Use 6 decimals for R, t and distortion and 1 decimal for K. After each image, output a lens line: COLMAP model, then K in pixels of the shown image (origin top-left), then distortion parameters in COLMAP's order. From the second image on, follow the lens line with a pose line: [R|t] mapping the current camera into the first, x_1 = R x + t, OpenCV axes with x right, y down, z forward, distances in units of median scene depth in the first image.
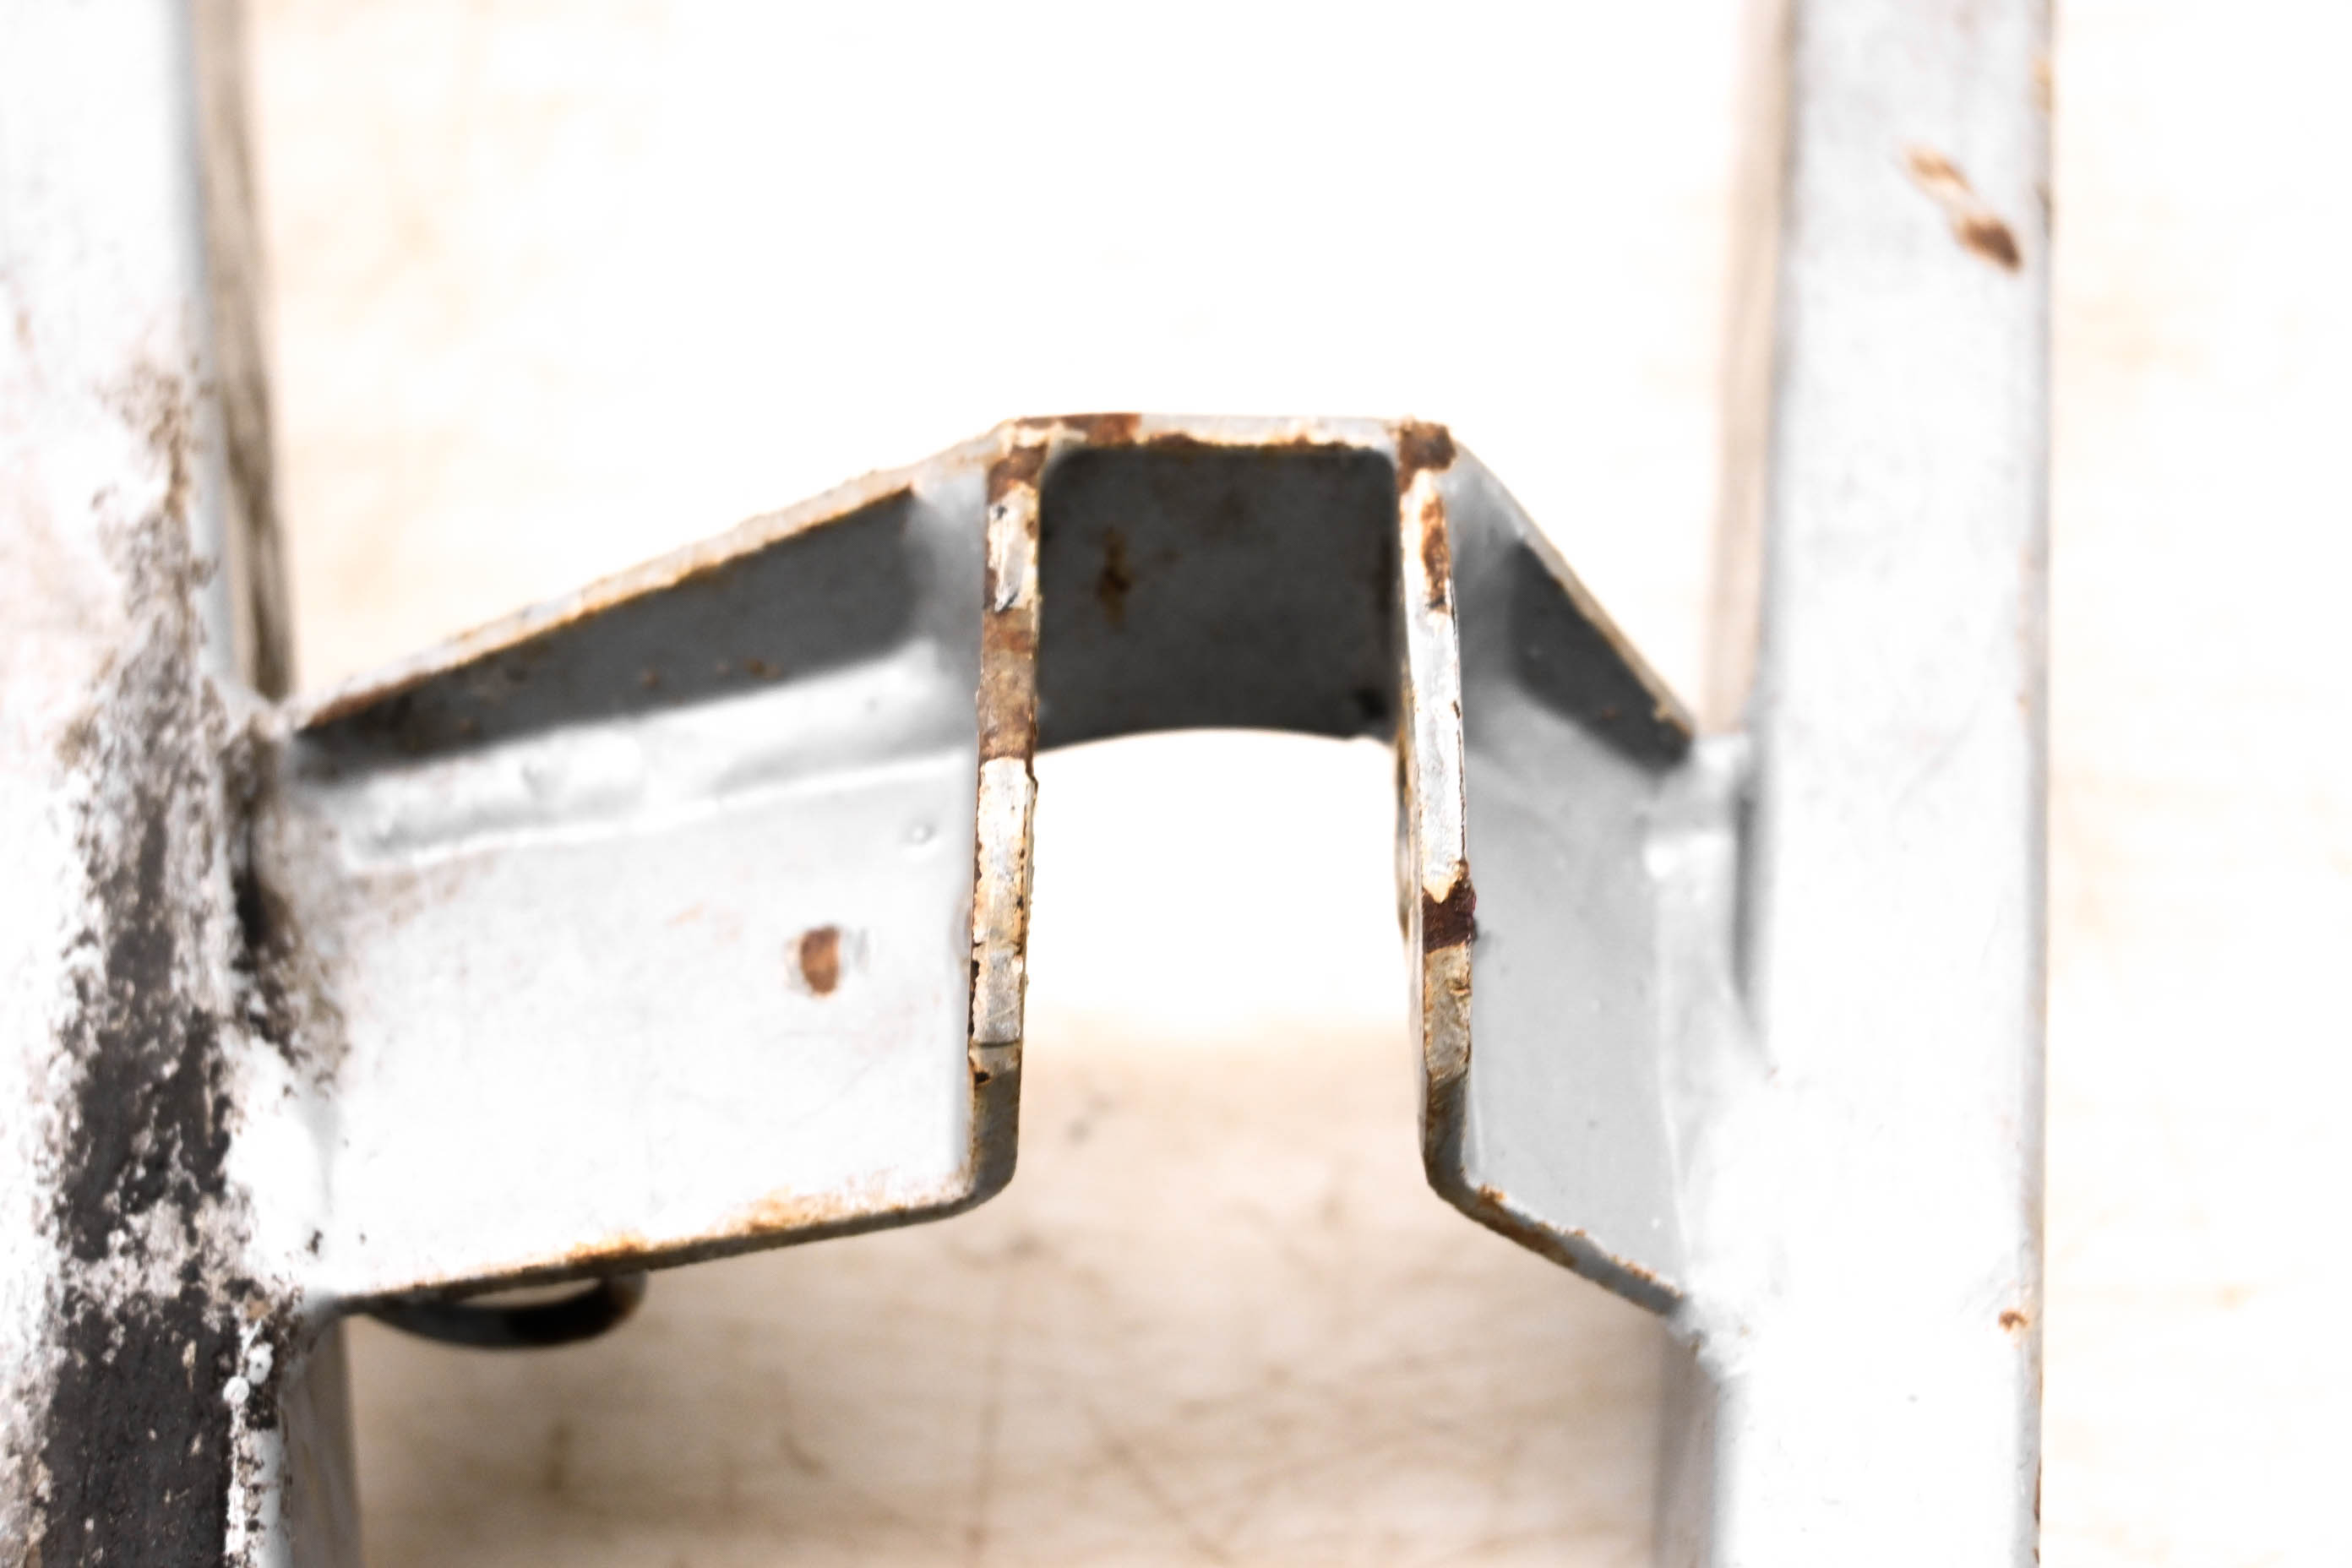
lens RADIAL K [[4363.8, 0, 1184.6], [0, 4363.8, 784.8], [0, 0, 1]] dist [0.001133, 0.000000]
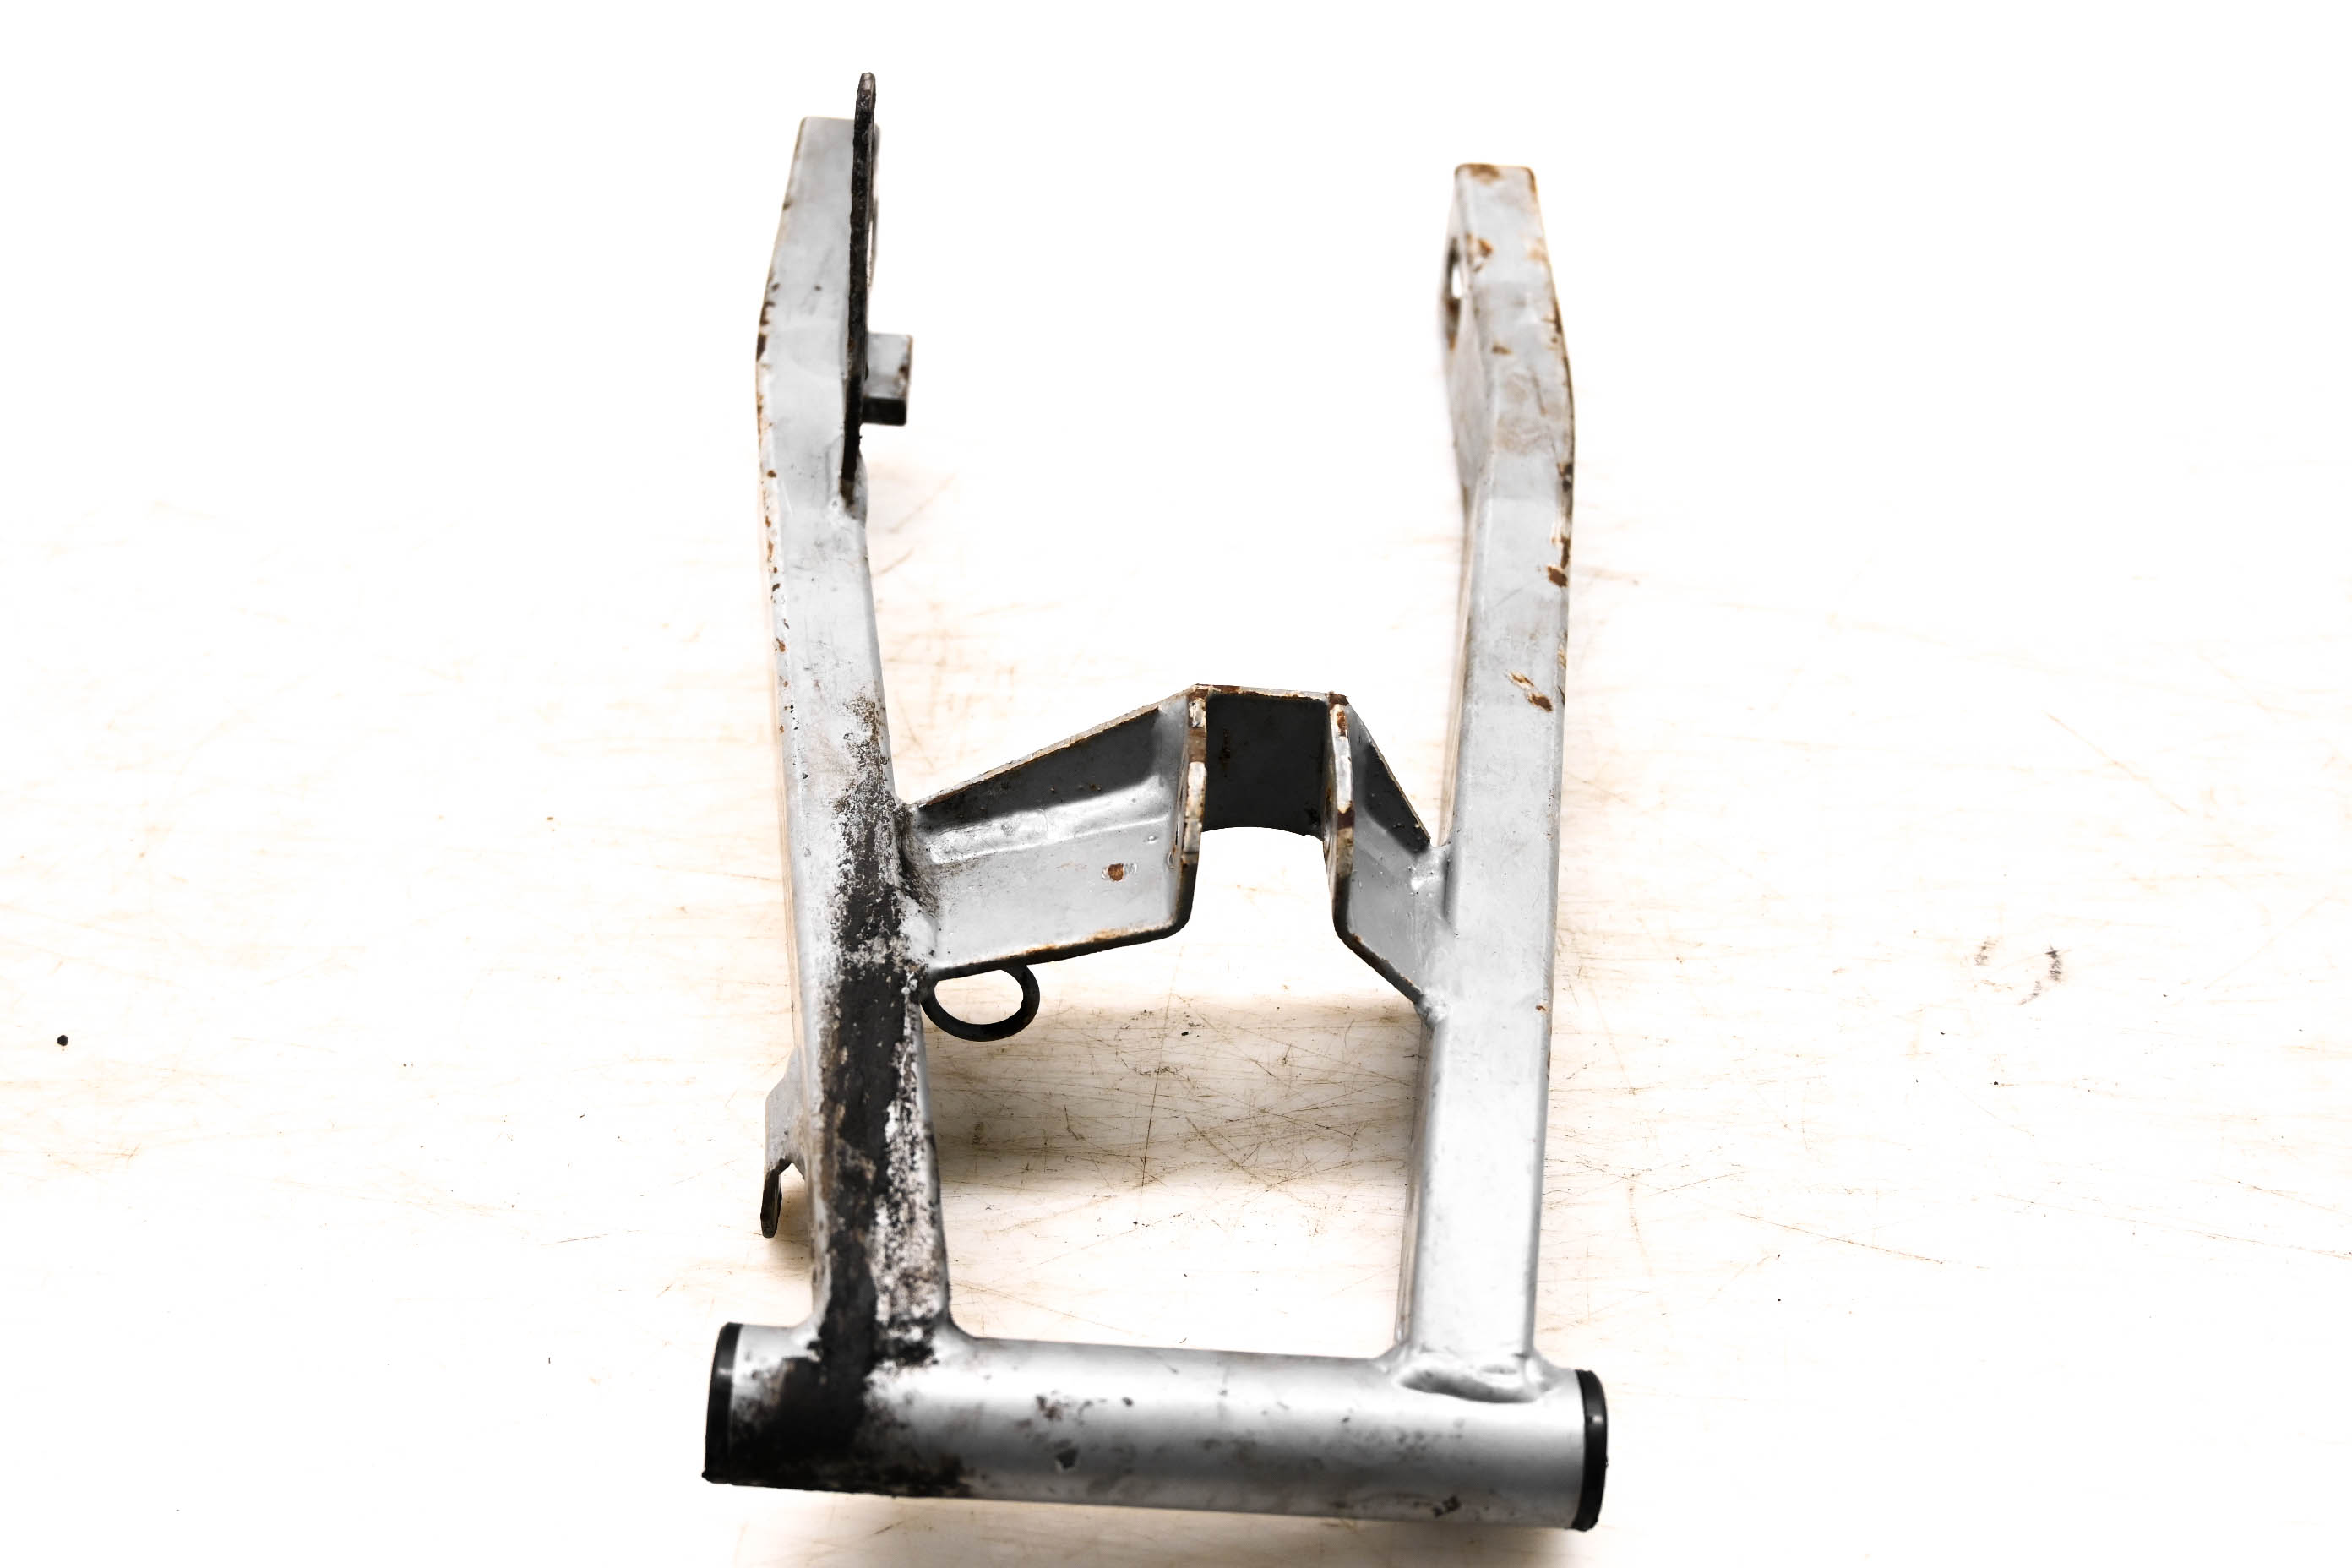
lens RADIAL K [[3084.0, 0, 1172.2], [0, 3084.0, 784.8], [0, 0, 1]] dist [0.023253, 0.000000]
pose [[0.998410, 0.050515, 0.025003, -0.096654], [-0.039622, 0.944508, -0.326089, 0.608610], [-0.040088, 0.324580, 0.945008, -0.853945]]
